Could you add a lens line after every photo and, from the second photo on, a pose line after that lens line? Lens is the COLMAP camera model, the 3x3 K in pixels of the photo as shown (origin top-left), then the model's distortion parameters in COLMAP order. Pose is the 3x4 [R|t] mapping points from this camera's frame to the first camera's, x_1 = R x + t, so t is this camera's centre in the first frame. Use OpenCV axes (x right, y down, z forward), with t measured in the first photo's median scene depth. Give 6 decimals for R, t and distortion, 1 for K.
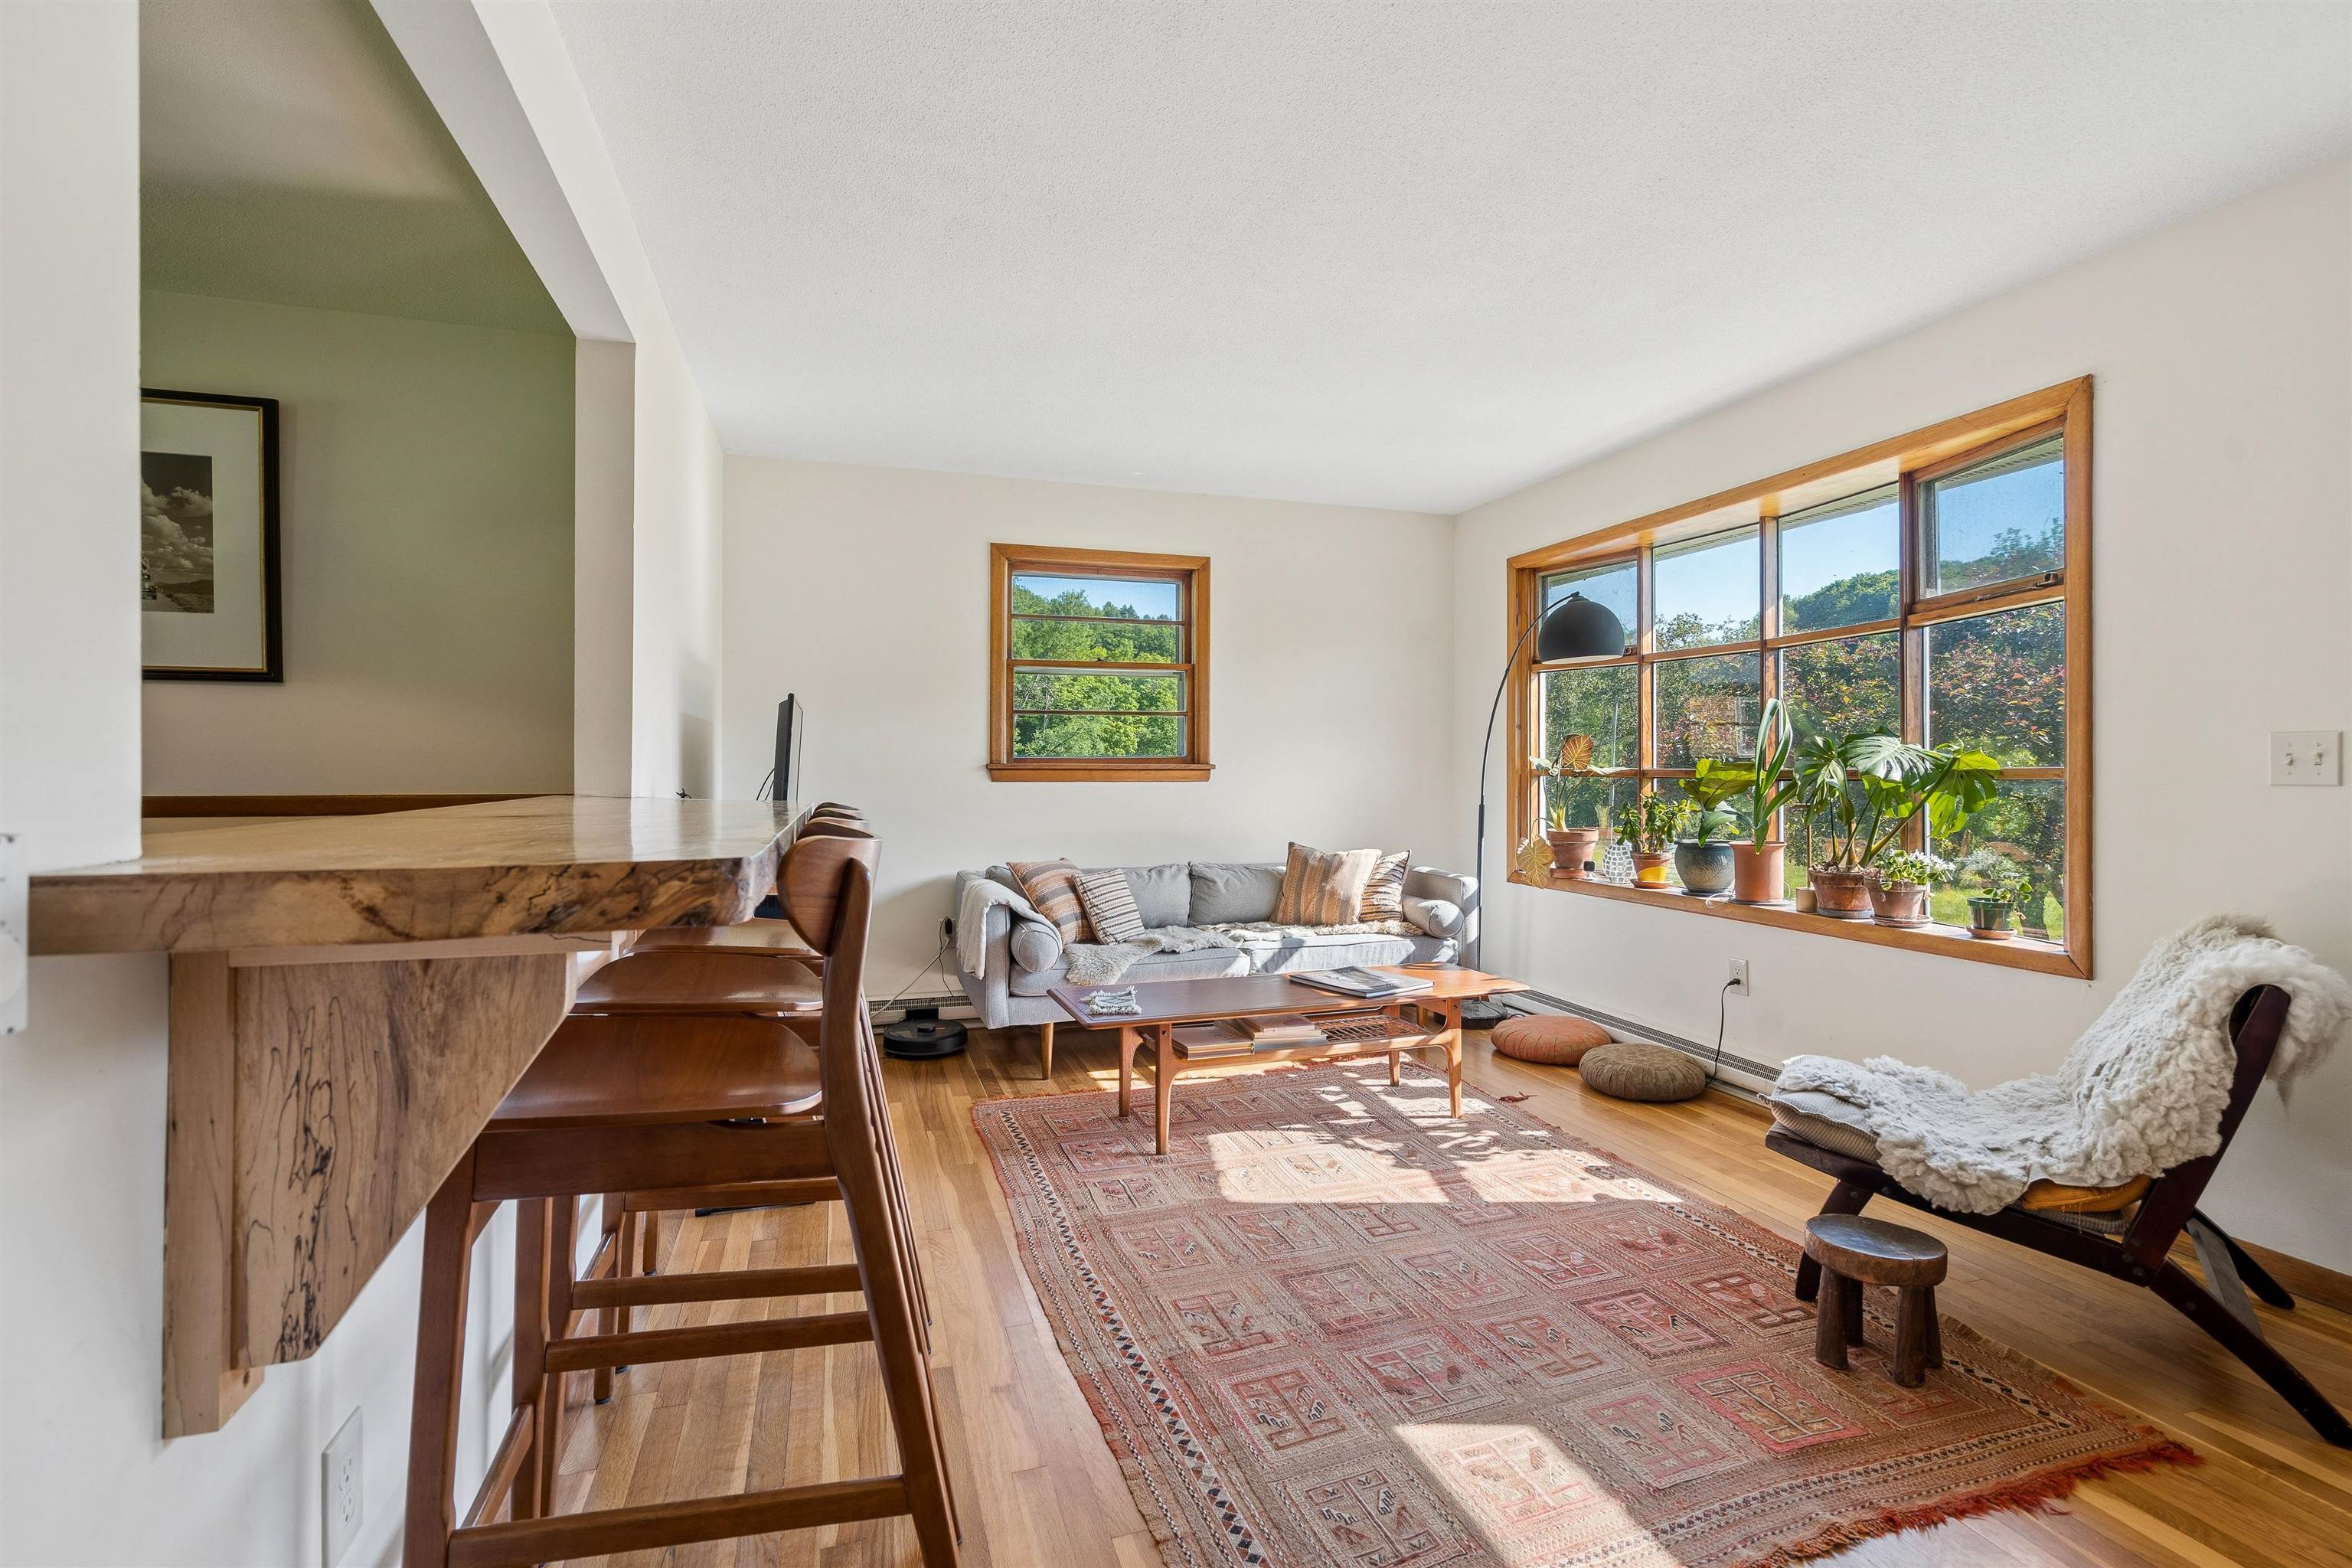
lens RADIAL K [[1058.7, 0, 1165.9], [0, 1058.7, 771.8], [0, 0, 1]] dist [-0.004168, 0.001145]
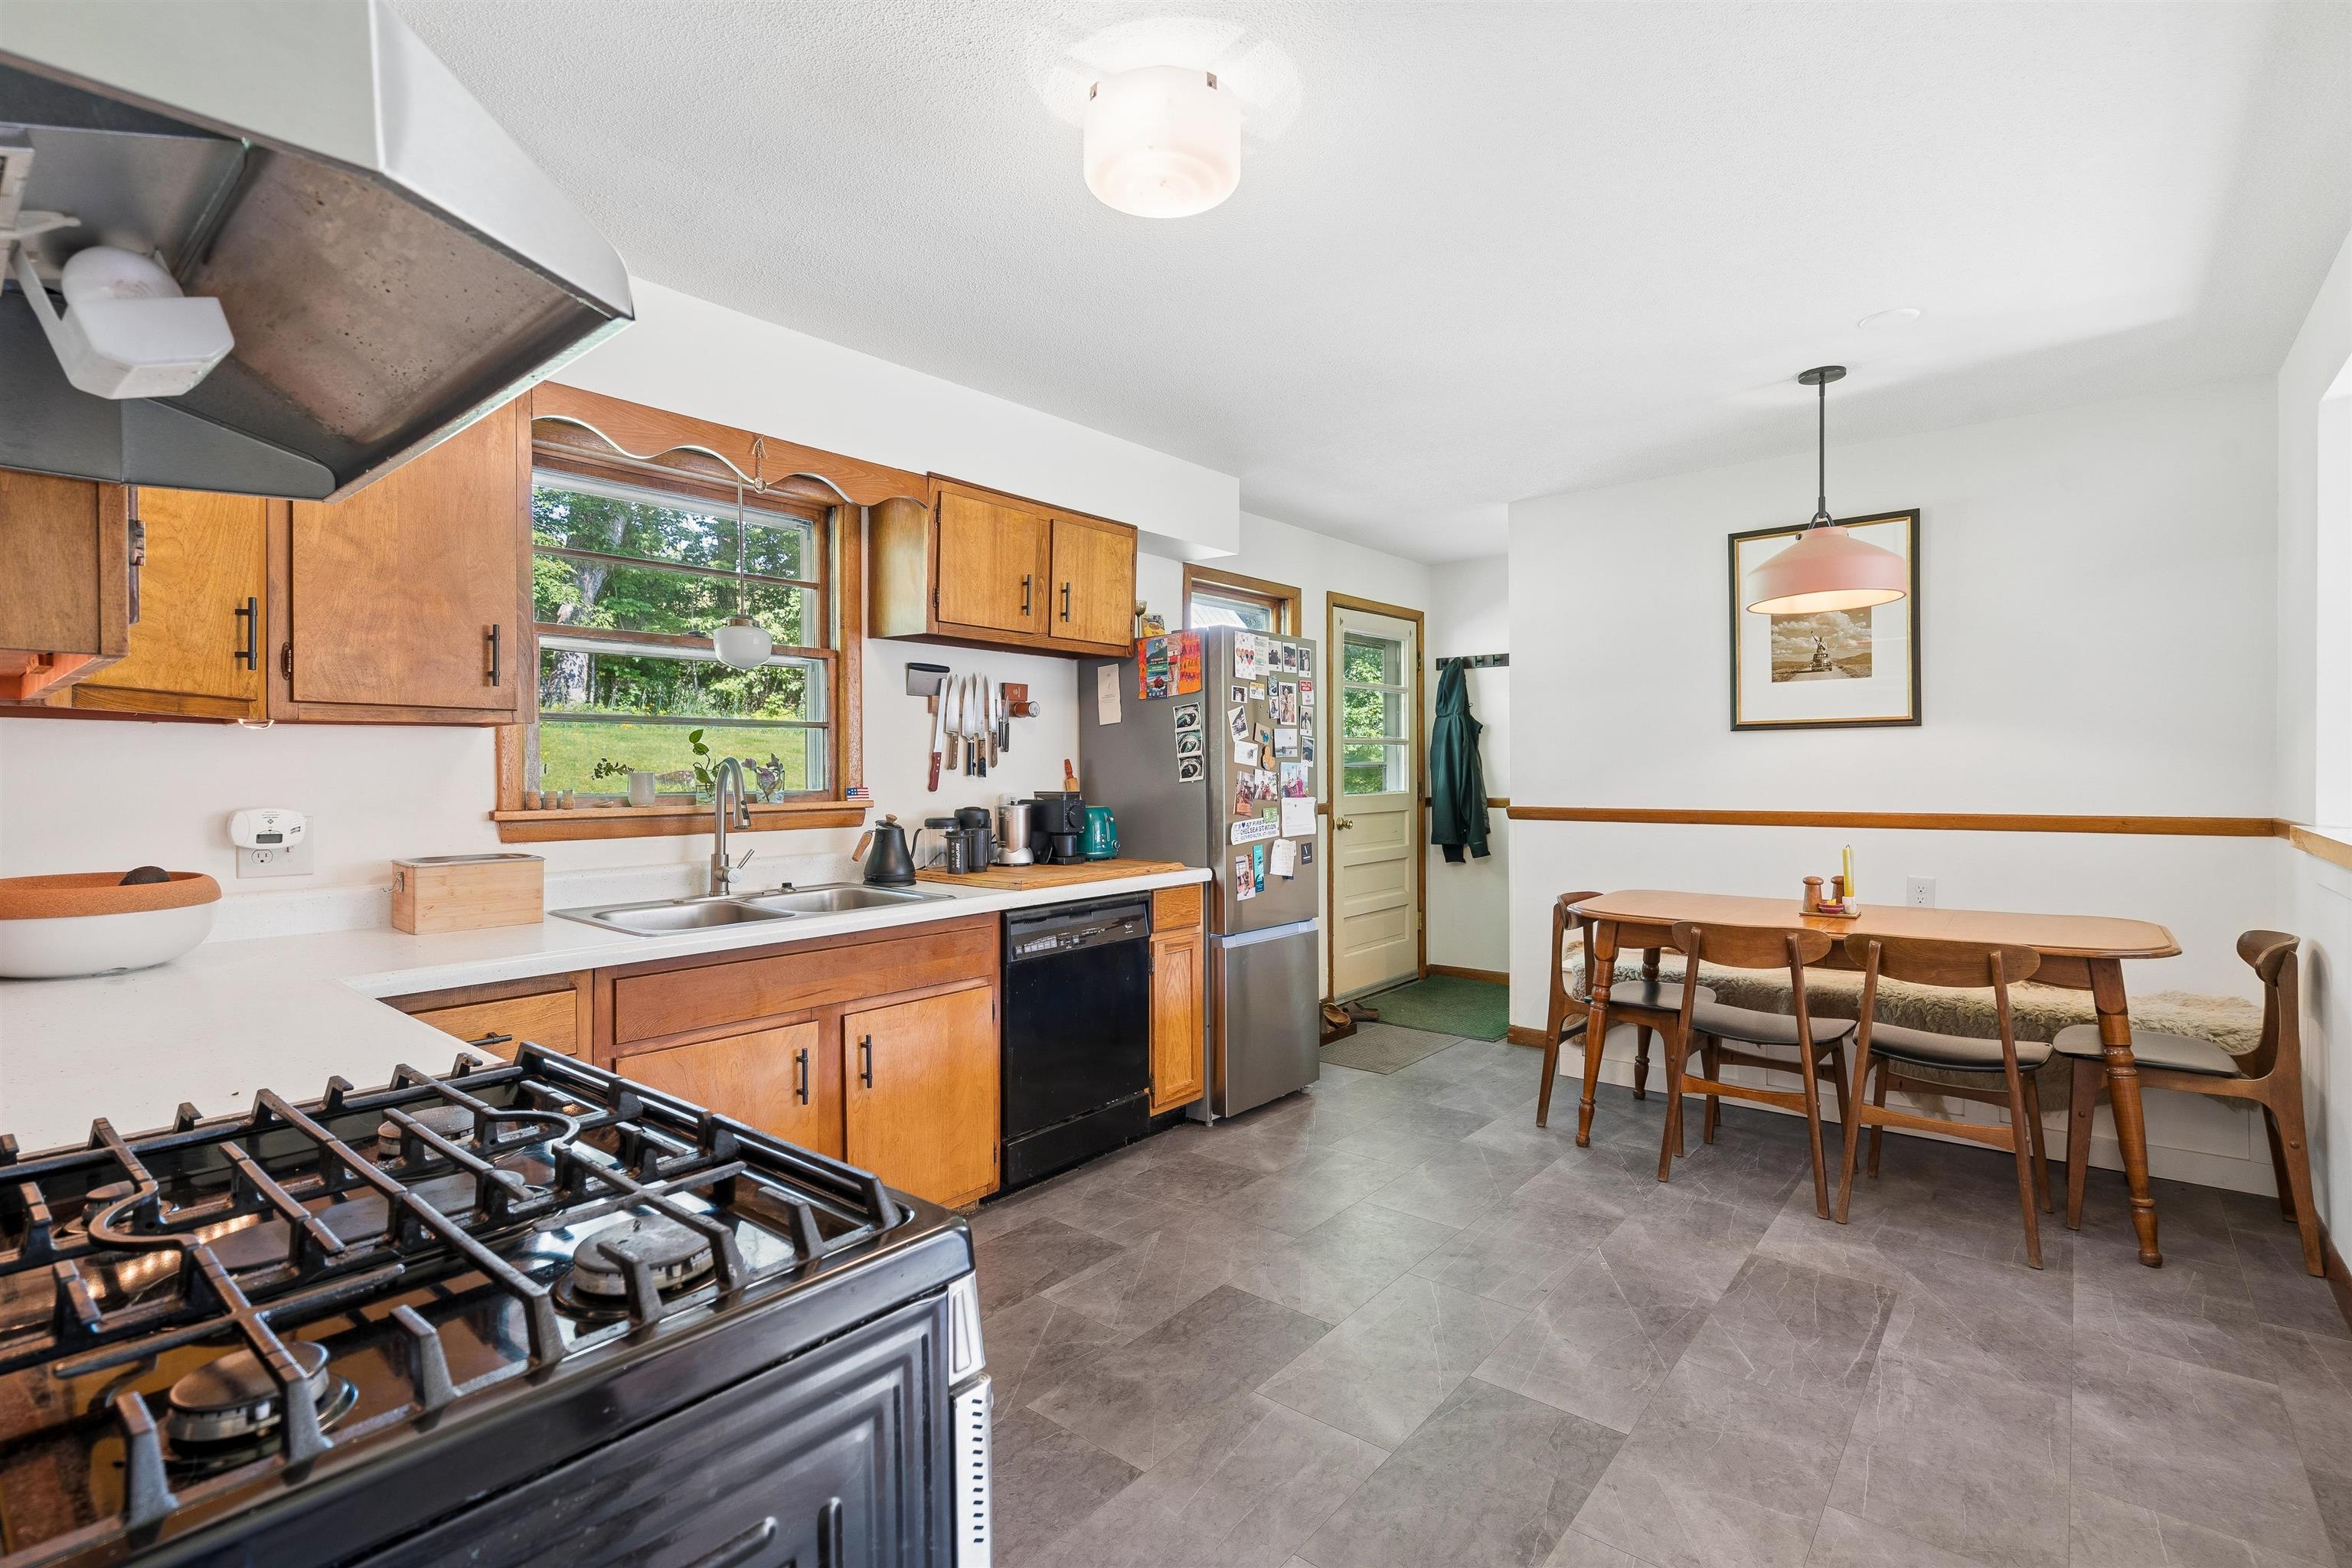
lens RADIAL K [[1077.0, 0, 1169.2], [0, 1077.0, 781.5], [0, 0, 1]] dist [-0.007626, 0.003702]
pose [[0.539854, 0.001679, -0.841757, -0.212506], [0.008668, 0.999934, 0.007553, -0.032429], [0.841714, -0.011374, 0.539804, -0.455708]]
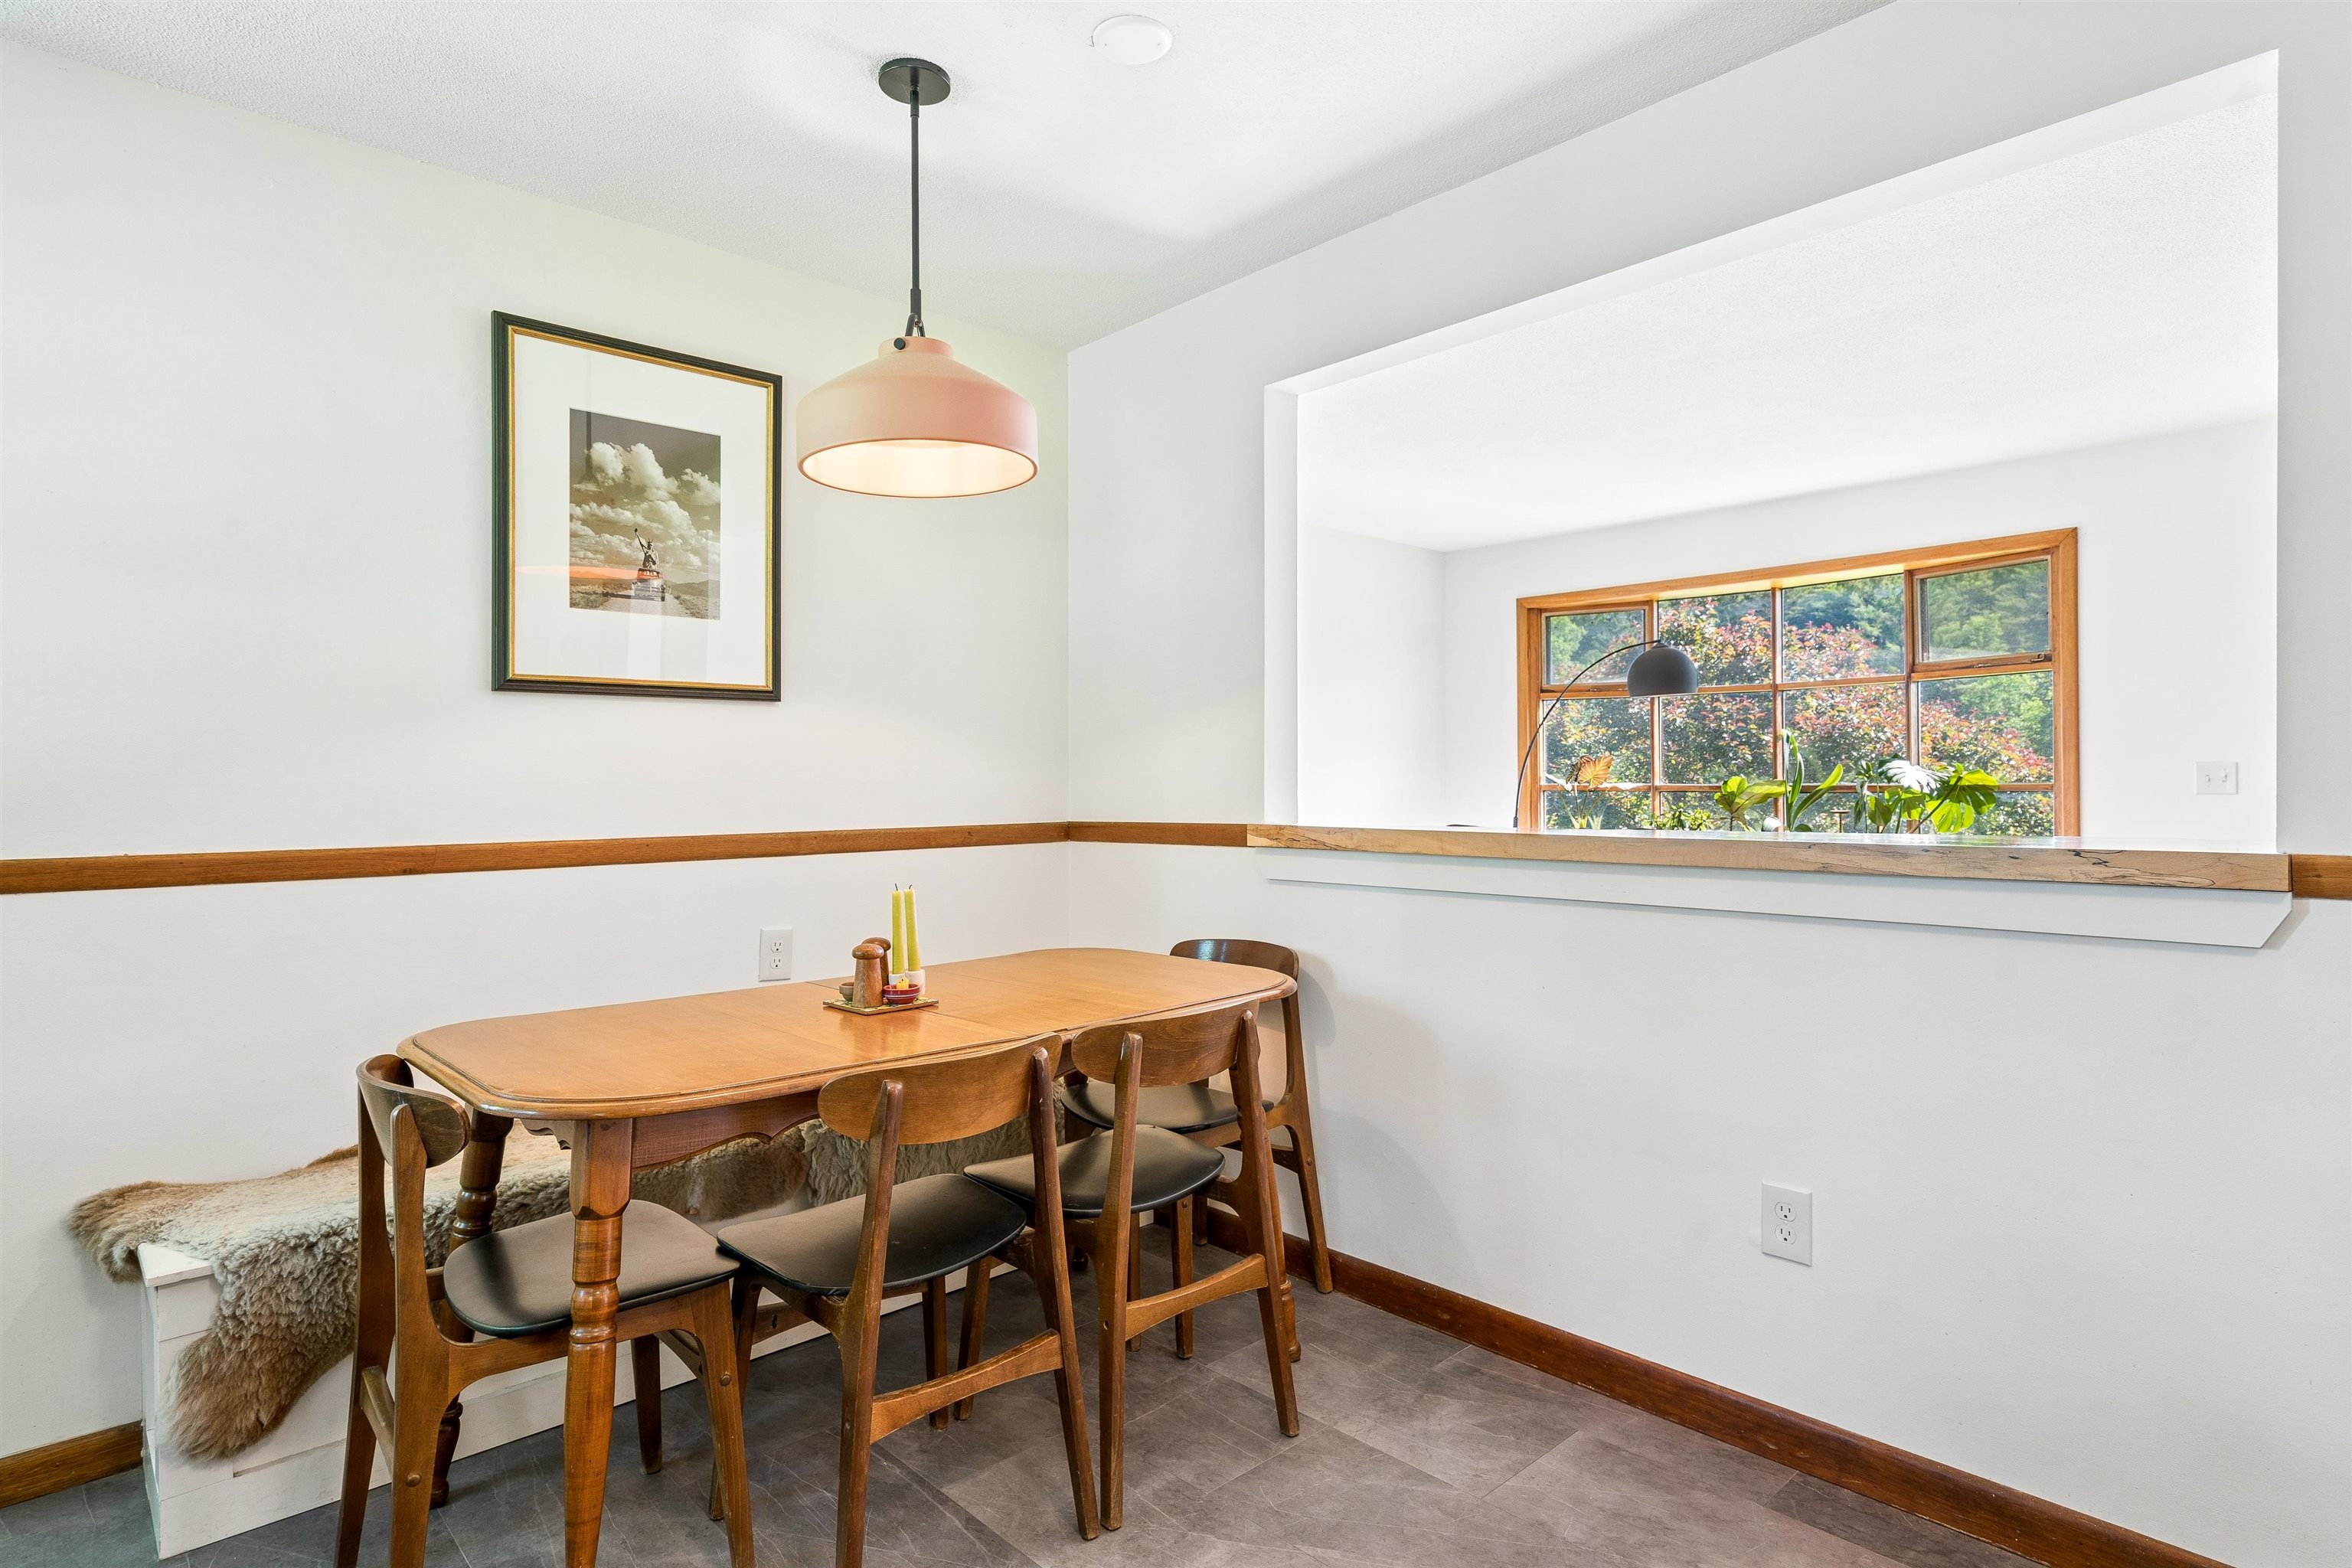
lens RADIAL K [[1238.3, 0, 1168.9], [0, 1238.3, 774.8], [0, 0, 1]] dist [0.001943, 0.000363]
pose [[0.902452, -0.005810, 0.430751, -0.922879], [0.008741, 0.999950, -0.004824, -0.016168], [-0.430702, 0.008119, 0.902458, -0.050265]]
